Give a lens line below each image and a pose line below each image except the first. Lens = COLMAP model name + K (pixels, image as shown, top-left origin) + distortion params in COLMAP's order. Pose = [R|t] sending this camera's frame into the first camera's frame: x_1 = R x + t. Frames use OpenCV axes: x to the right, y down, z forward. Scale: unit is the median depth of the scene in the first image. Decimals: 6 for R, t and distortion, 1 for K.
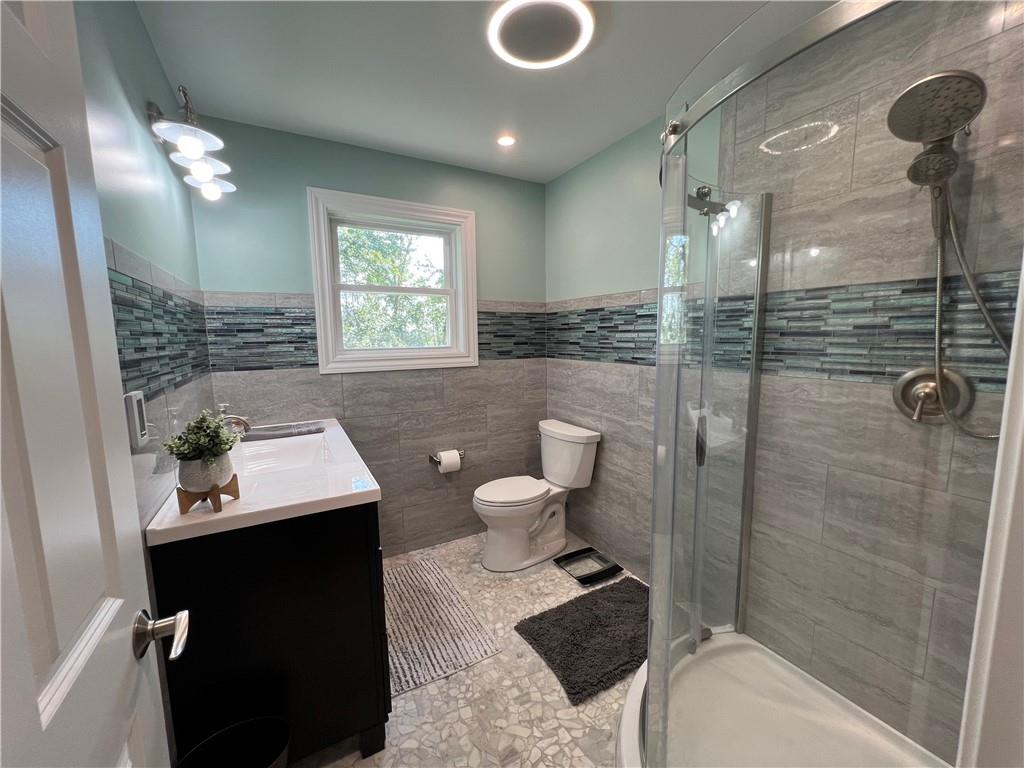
lens RADIAL K [[408.3, 0, 512.0], [0, 408.3, 384.0], [0, 0, 1]] dist [-0.002321, -0.000216]
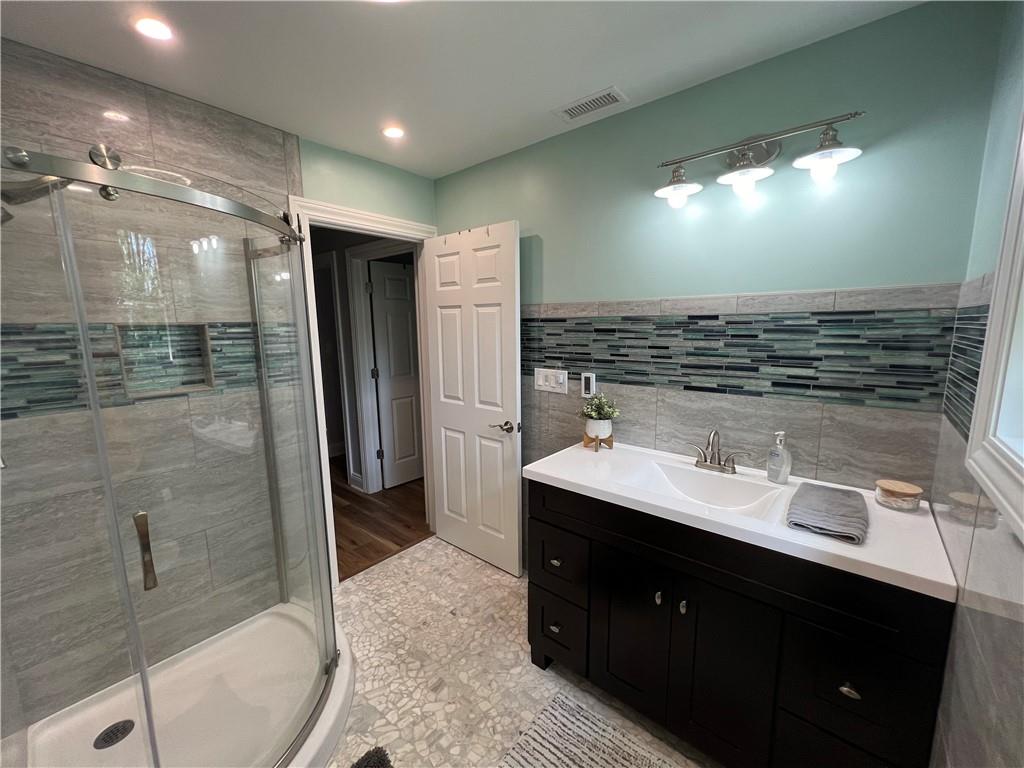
lens RADIAL K [[408.3, 0, 512.0], [0, 408.3, 384.0], [0, 0, 1]] dist [-0.002321, -0.000216]
pose [[-0.935307, 0.073528, -0.346113, 0.130600], [-0.020069, 0.965573, 0.259358, -0.299021], [0.353267, 0.249526, -0.901631, 1.763776]]
